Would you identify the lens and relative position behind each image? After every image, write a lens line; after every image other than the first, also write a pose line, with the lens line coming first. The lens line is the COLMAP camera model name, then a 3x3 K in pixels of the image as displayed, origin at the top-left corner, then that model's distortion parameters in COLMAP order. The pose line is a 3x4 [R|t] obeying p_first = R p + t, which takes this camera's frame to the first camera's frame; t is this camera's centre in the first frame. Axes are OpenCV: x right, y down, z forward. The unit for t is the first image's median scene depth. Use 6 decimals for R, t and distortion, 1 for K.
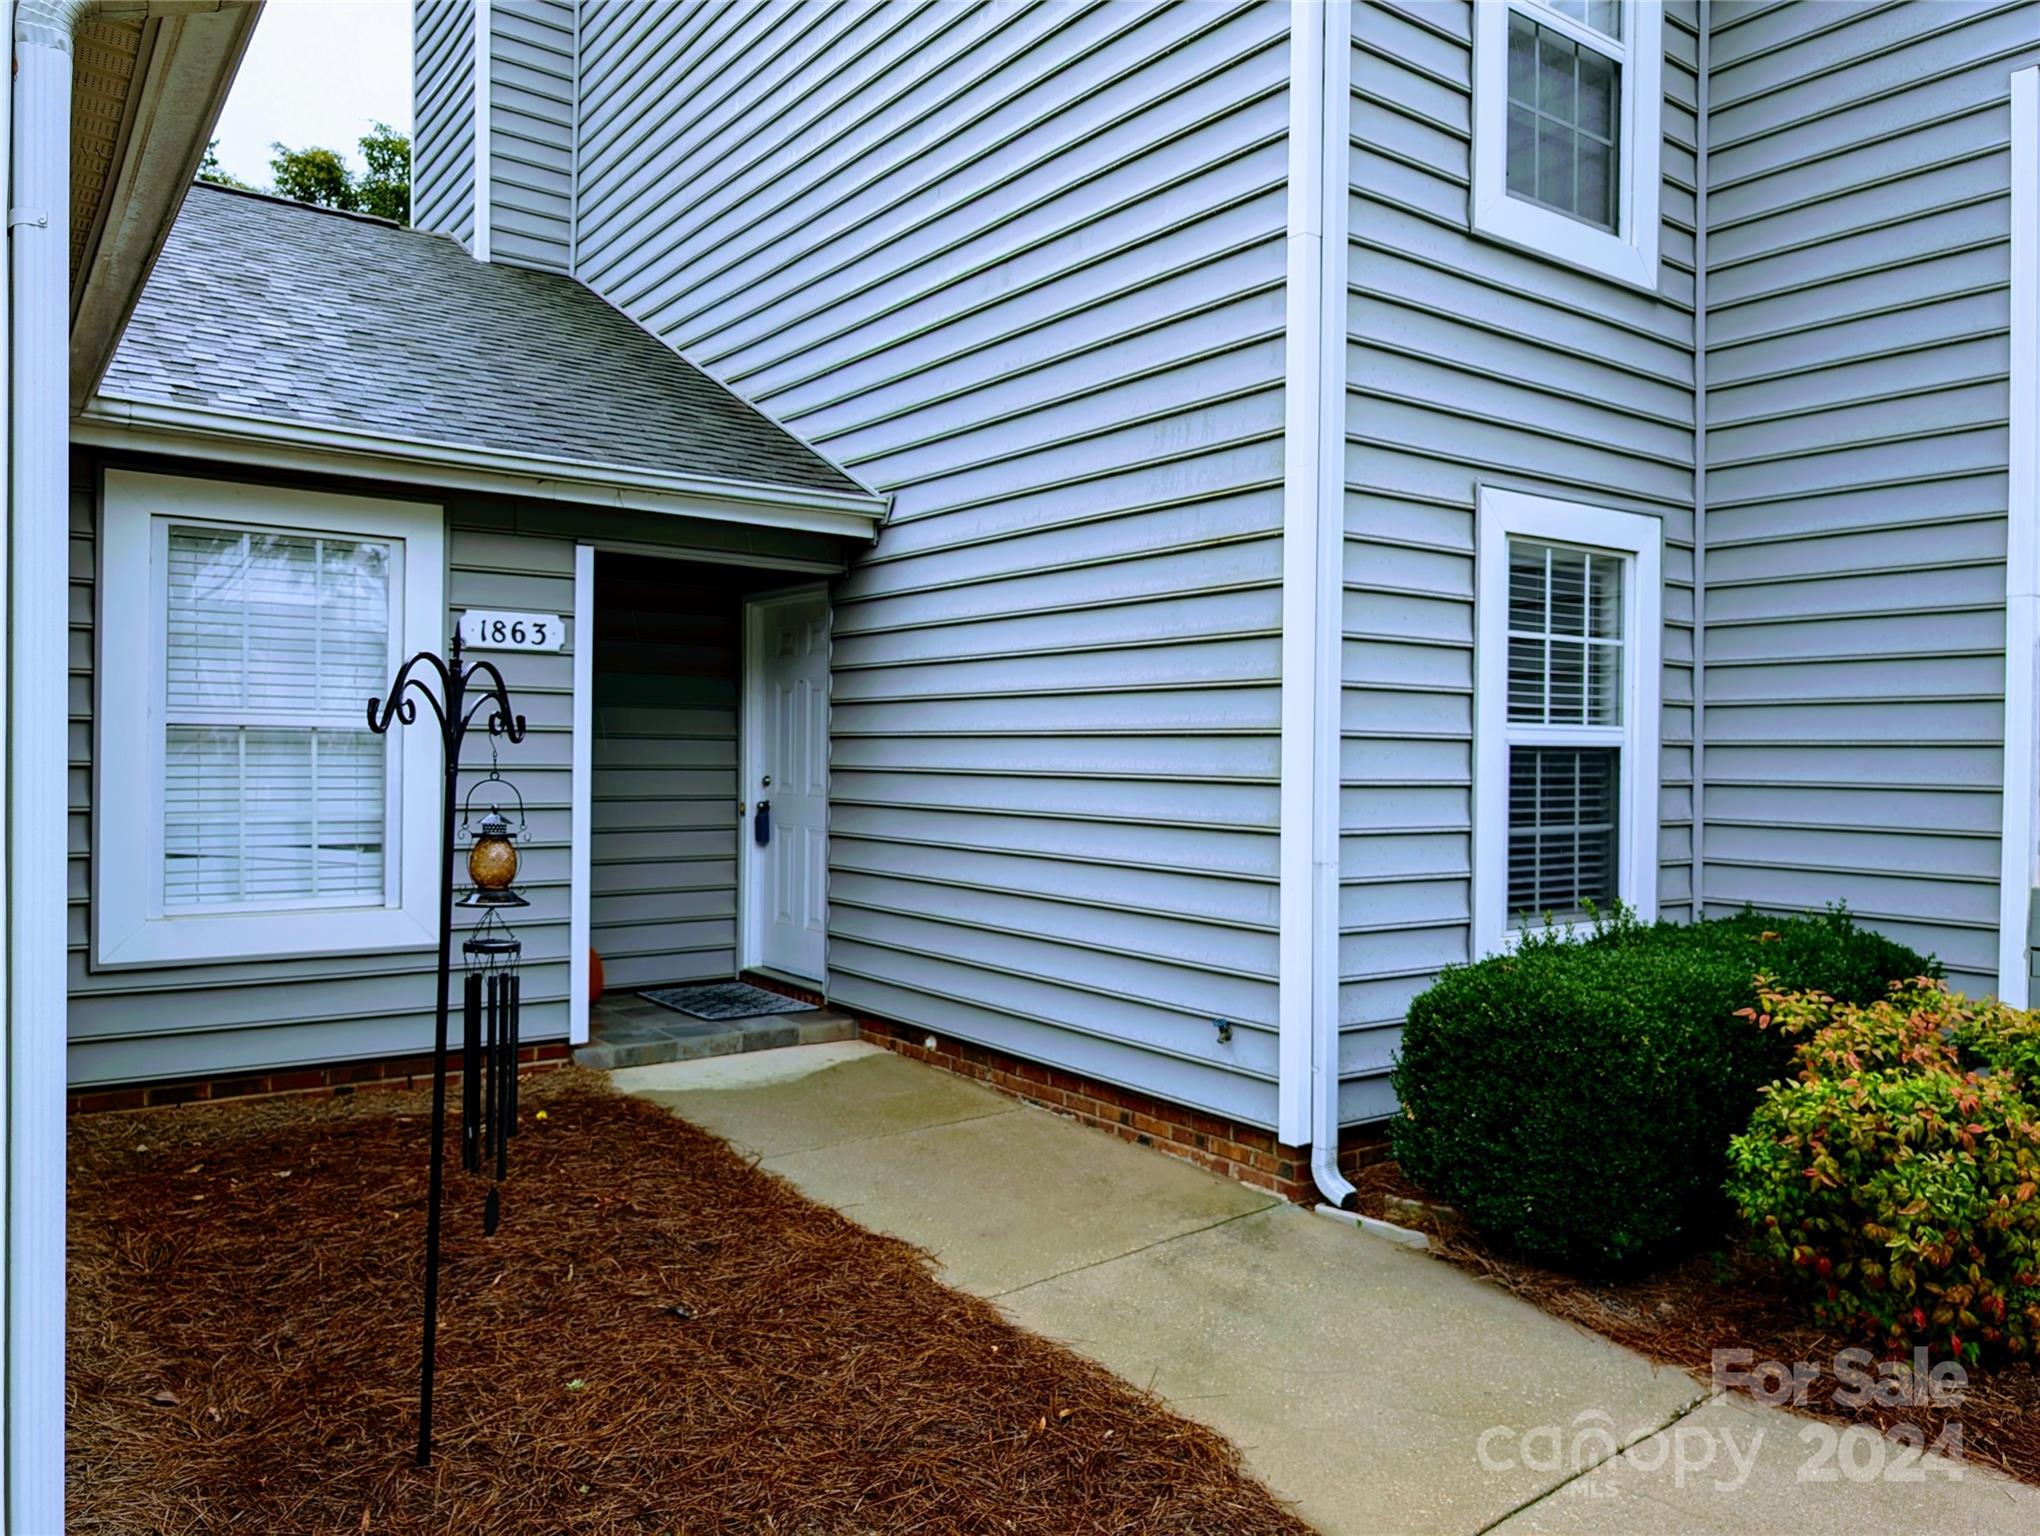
lens RADIAL K [[1472.2, 0, 1016.2], [0, 1472.2, 802.2], [0, 0, 1]] dist [0.017742, -0.017731]
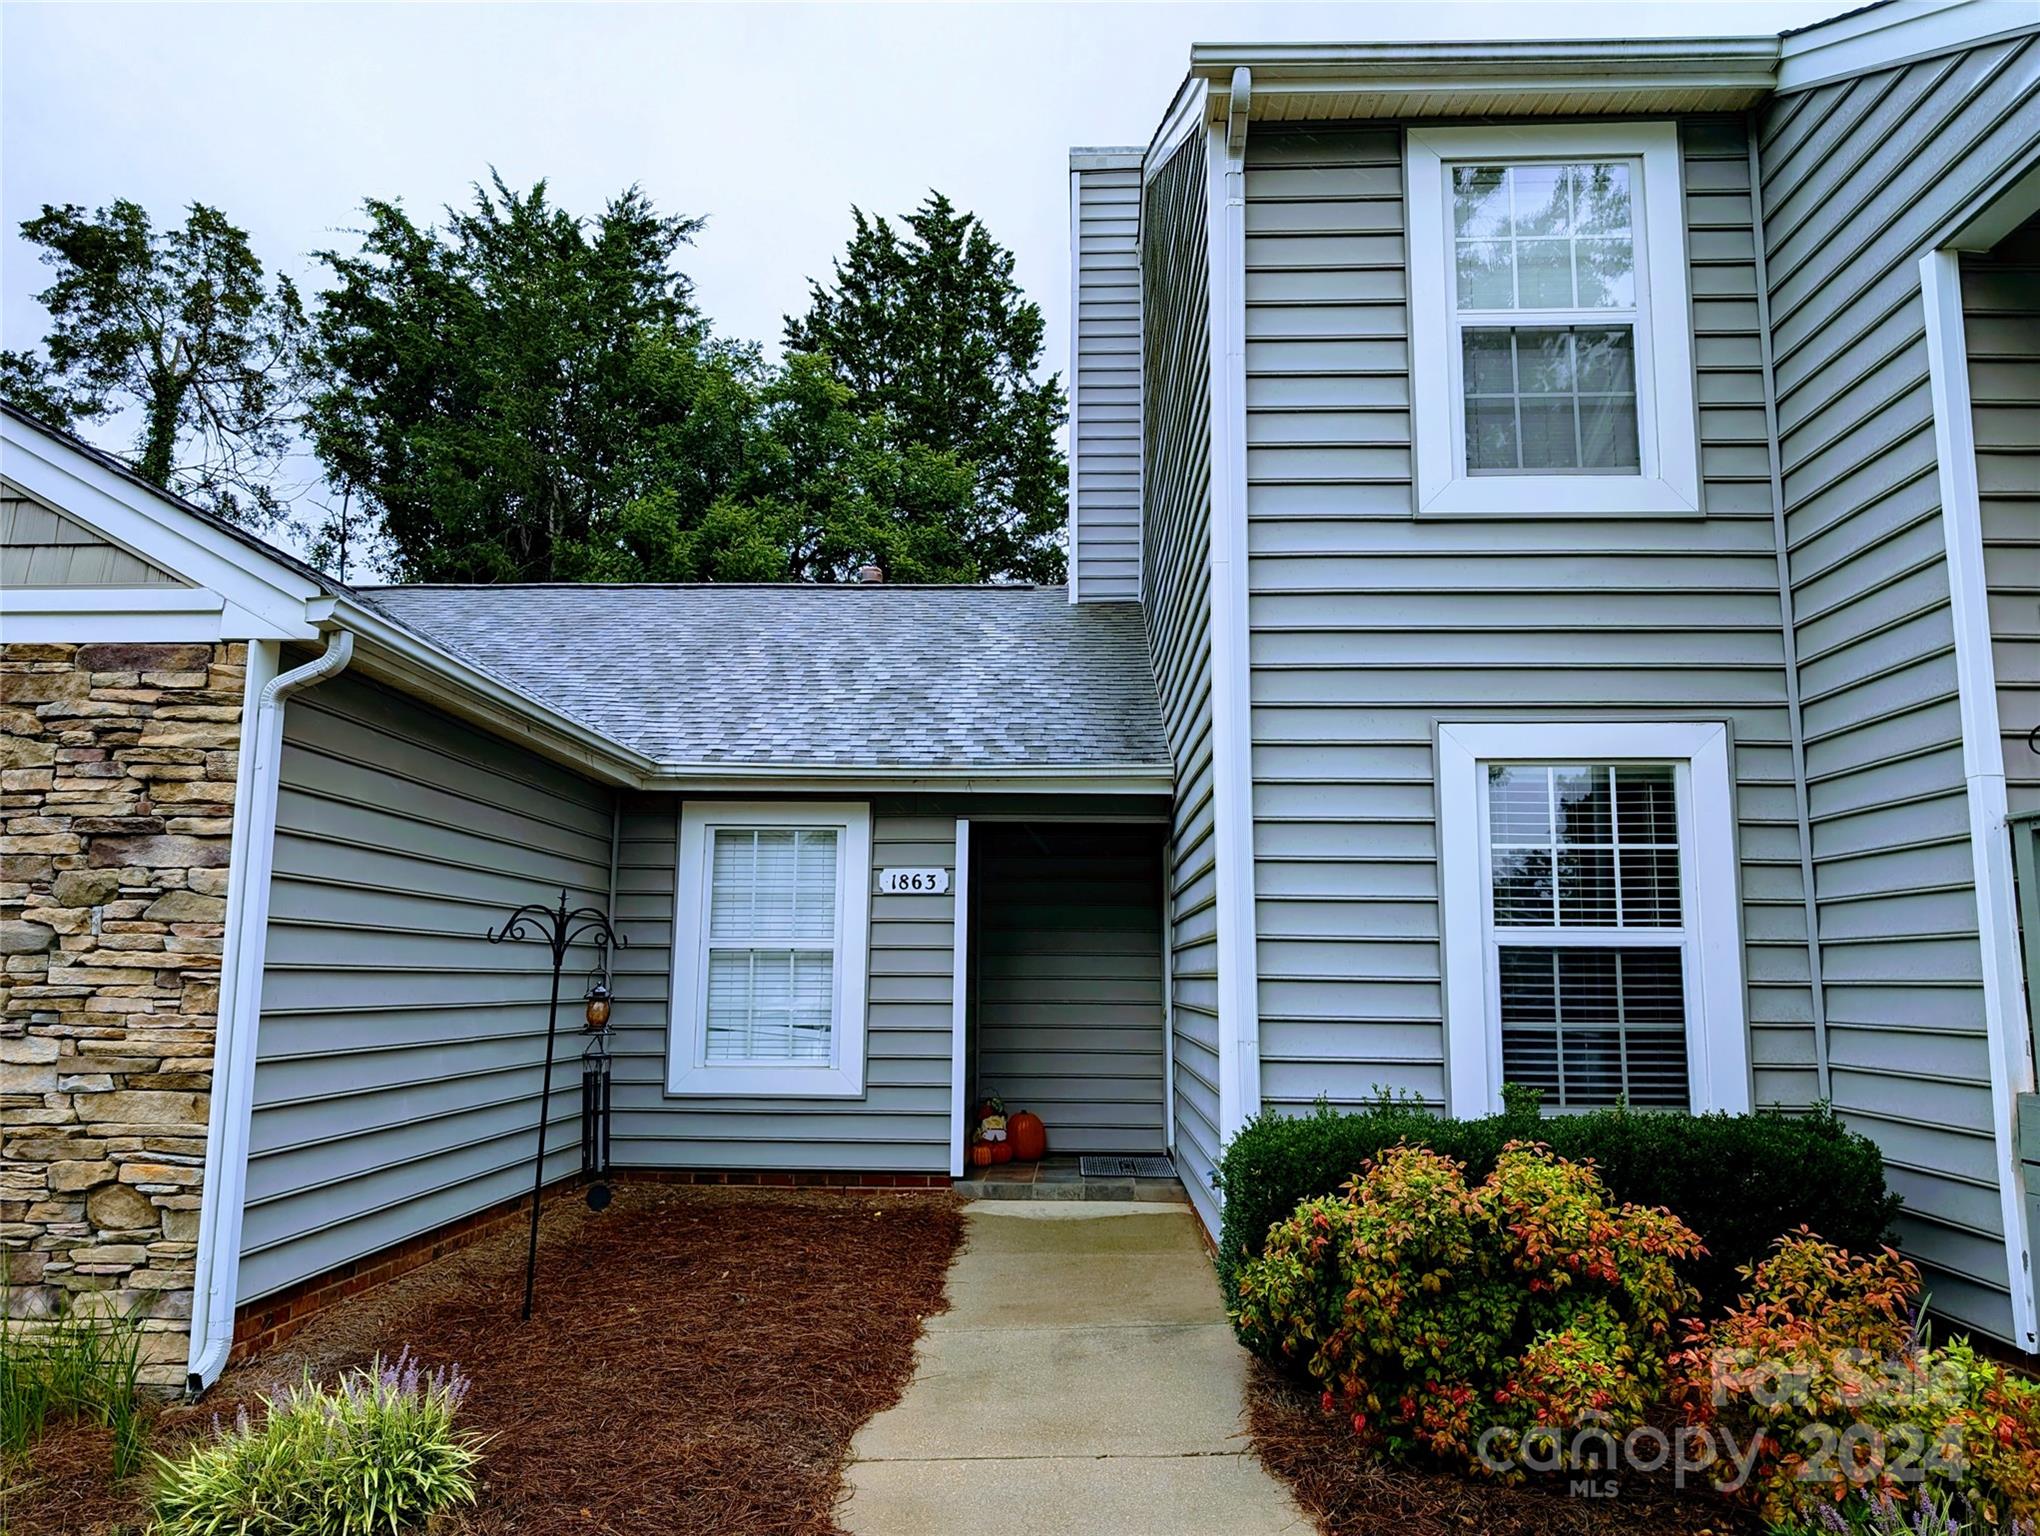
lens RADIAL K [[1472.2, 0, 1008.0], [0, 1472.2, 775.7], [0, 0, 1]] dist [0.017742, -0.017731]
pose [[0.780293, -0.089603, -0.618962, 0.689320], [-0.017535, 0.986160, -0.164866, 0.021894], [0.625168, 0.139498, 0.767923, -0.089305]]
